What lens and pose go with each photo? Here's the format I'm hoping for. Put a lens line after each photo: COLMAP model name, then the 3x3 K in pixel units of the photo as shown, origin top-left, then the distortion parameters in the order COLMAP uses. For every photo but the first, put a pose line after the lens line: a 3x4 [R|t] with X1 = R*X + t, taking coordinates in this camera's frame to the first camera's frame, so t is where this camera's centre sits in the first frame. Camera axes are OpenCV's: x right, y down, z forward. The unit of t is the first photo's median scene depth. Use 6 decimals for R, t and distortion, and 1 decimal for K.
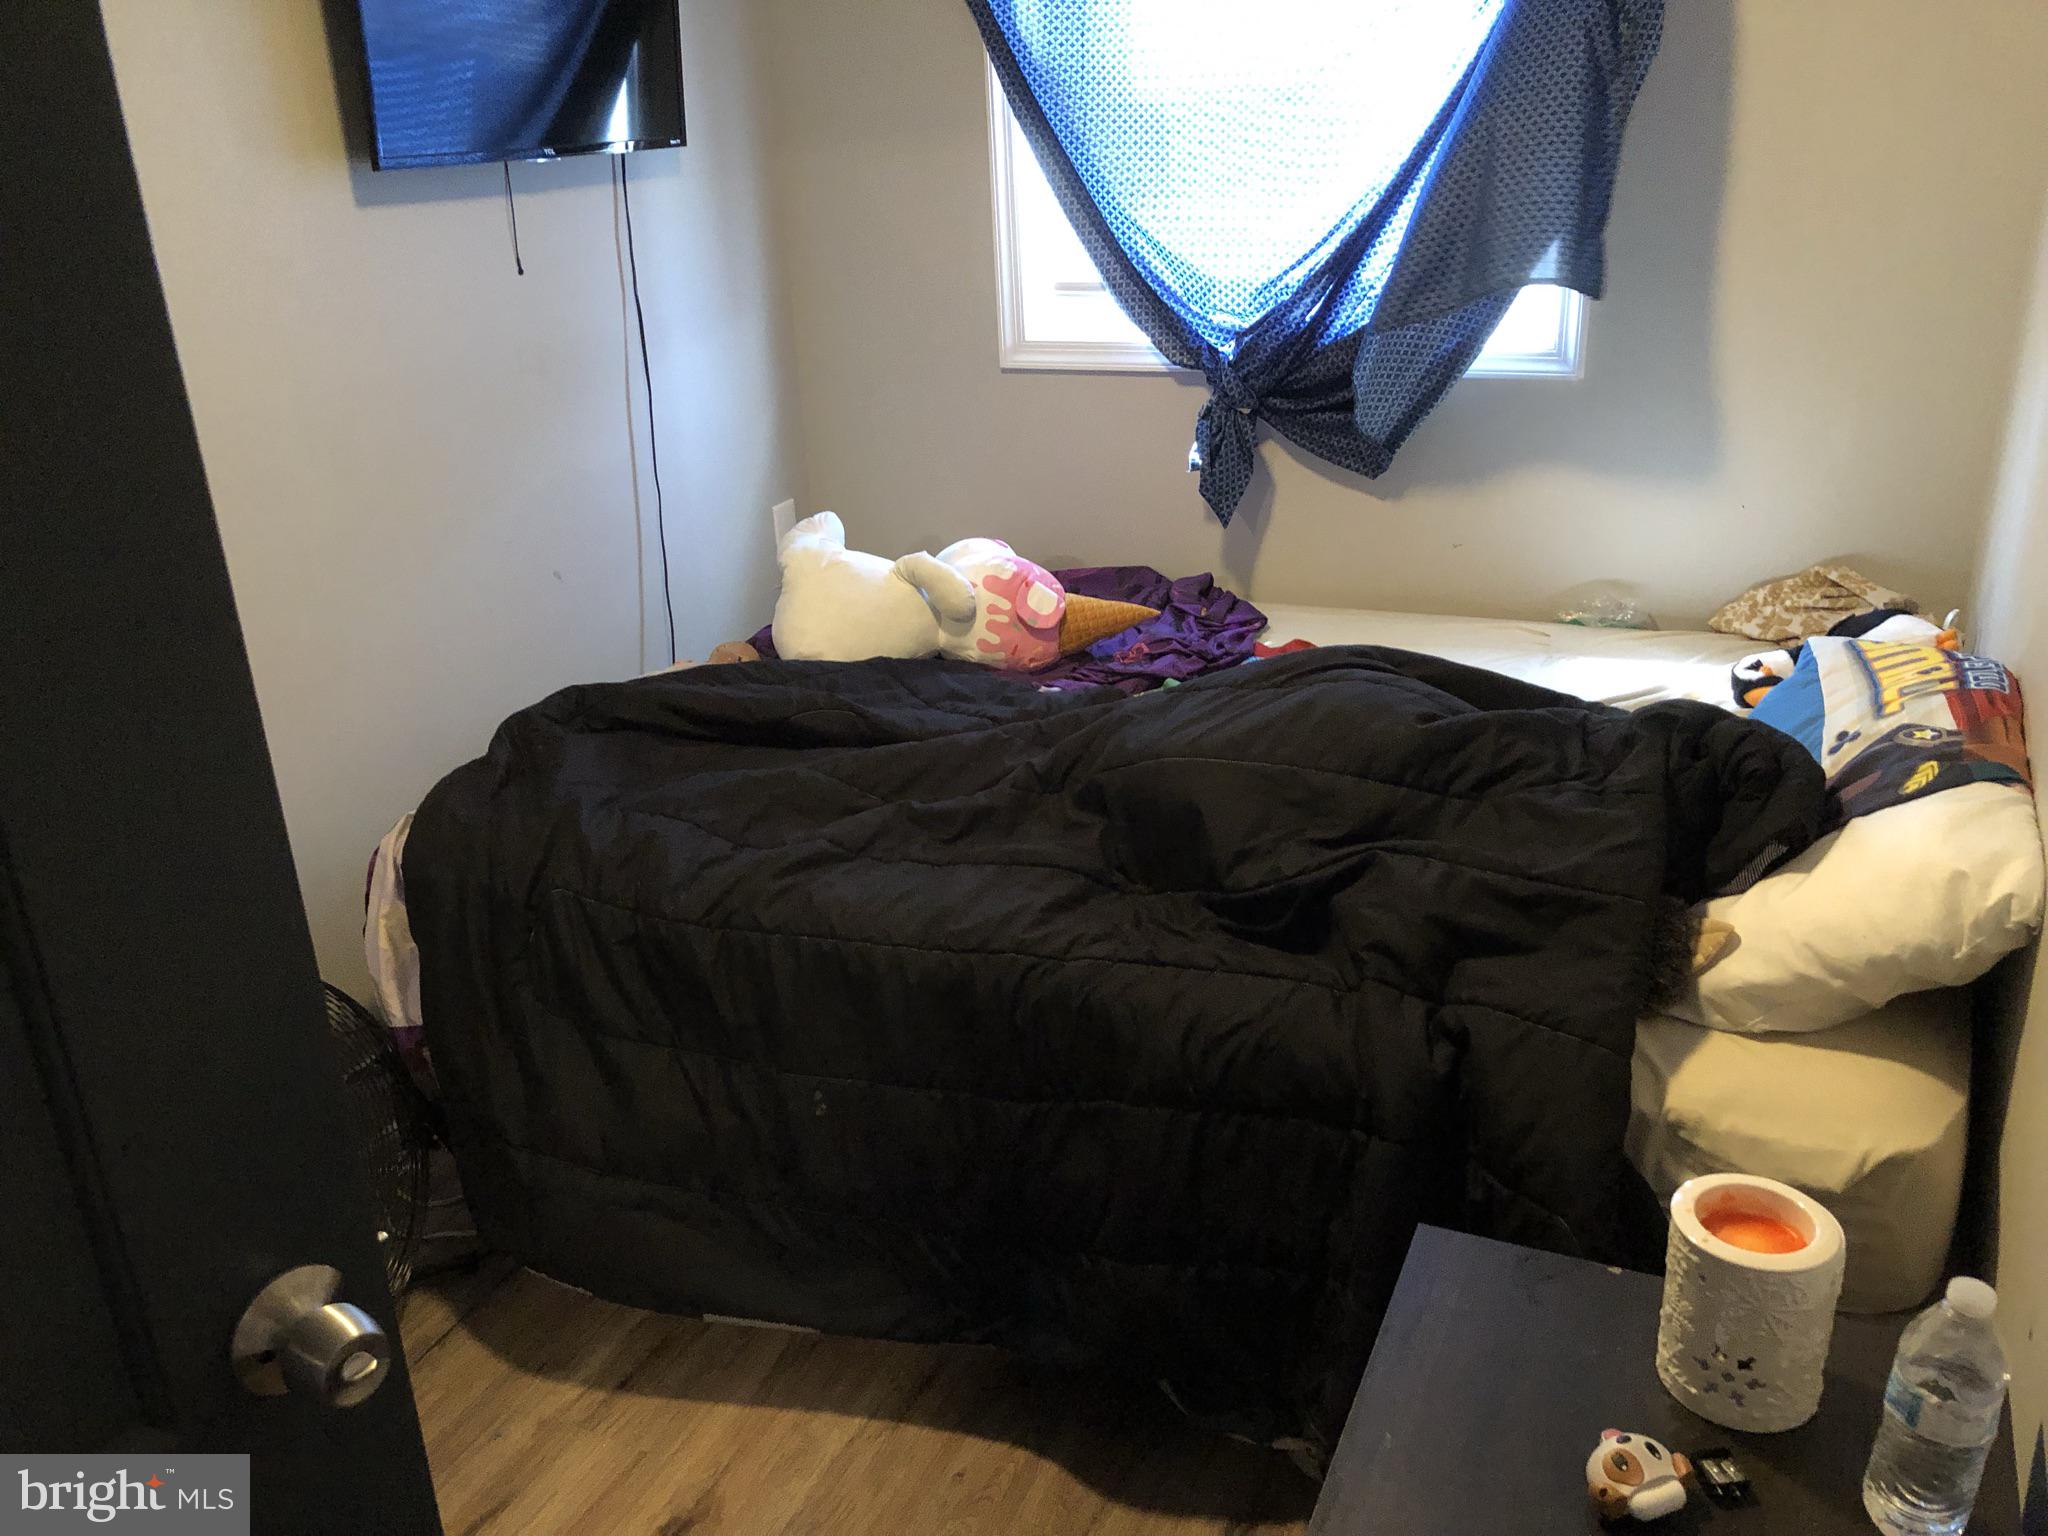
lens RADIAL K [[1681.1, 0, 1021.6], [0, 1681.1, 768.7], [0, 0, 1]] dist [0.028799, -0.026483]
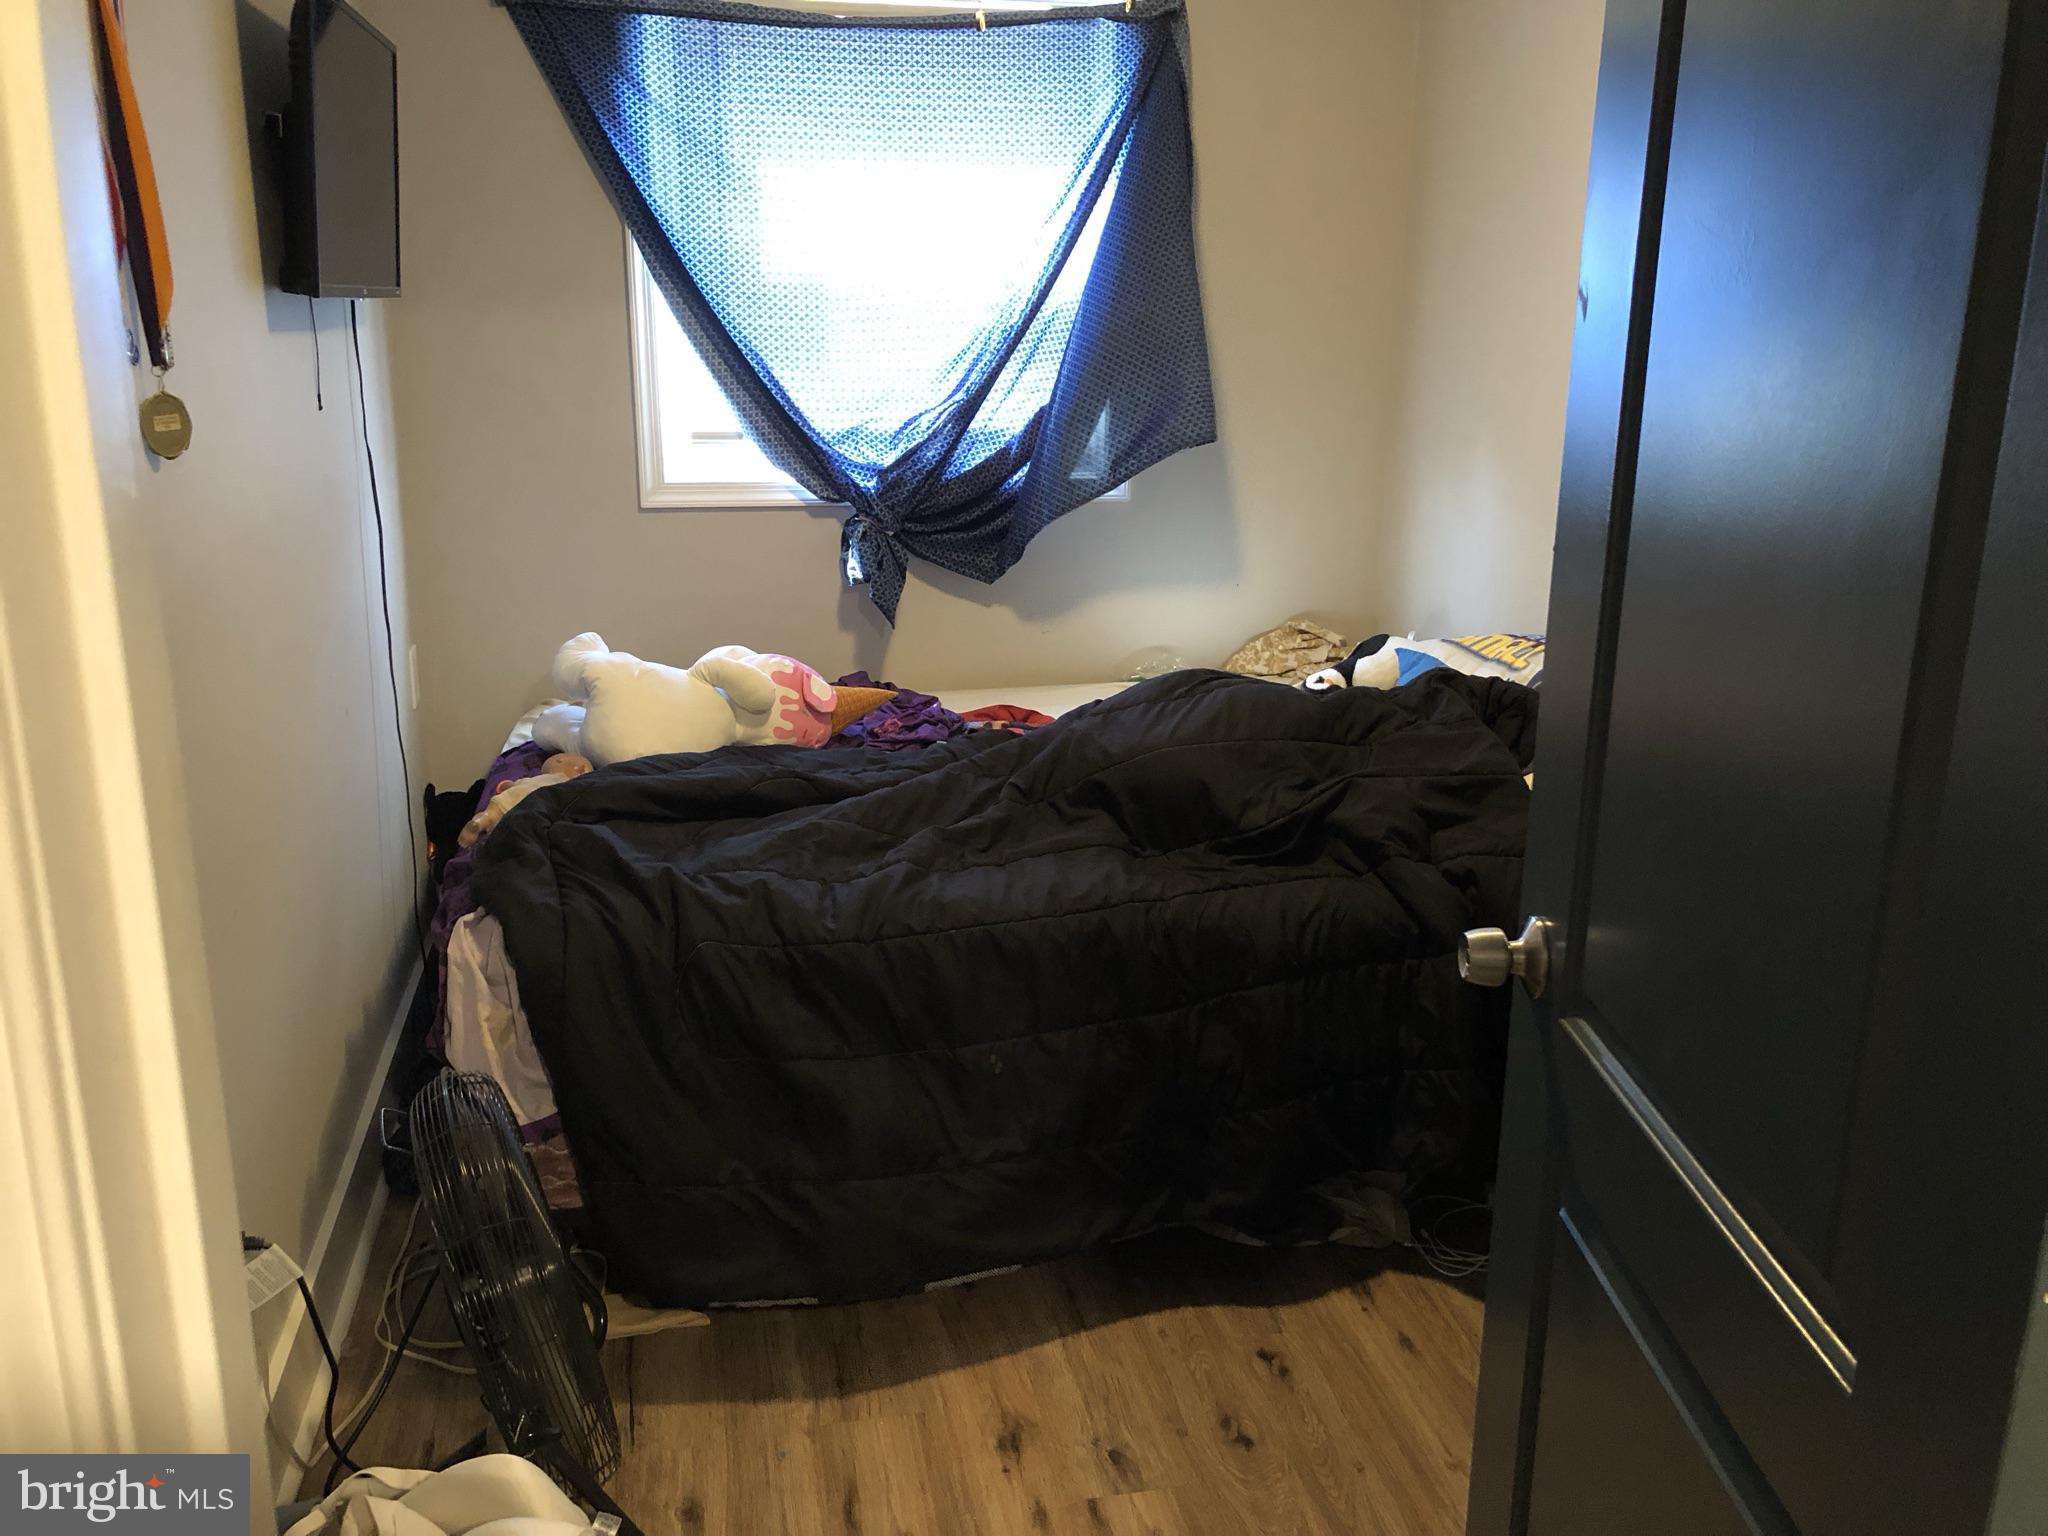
lens RADIAL K [[1681.1, 0, 1033.3], [0, 1681.1, 771.1], [0, 0, 1]] dist [0.028799, -0.026483]
pose [[0.788412, -0.109882, 0.605255, -0.579065], [0.182600, 0.981374, -0.059691, 0.051507], [-0.587422, 0.157580, 0.793791, -0.000310]]
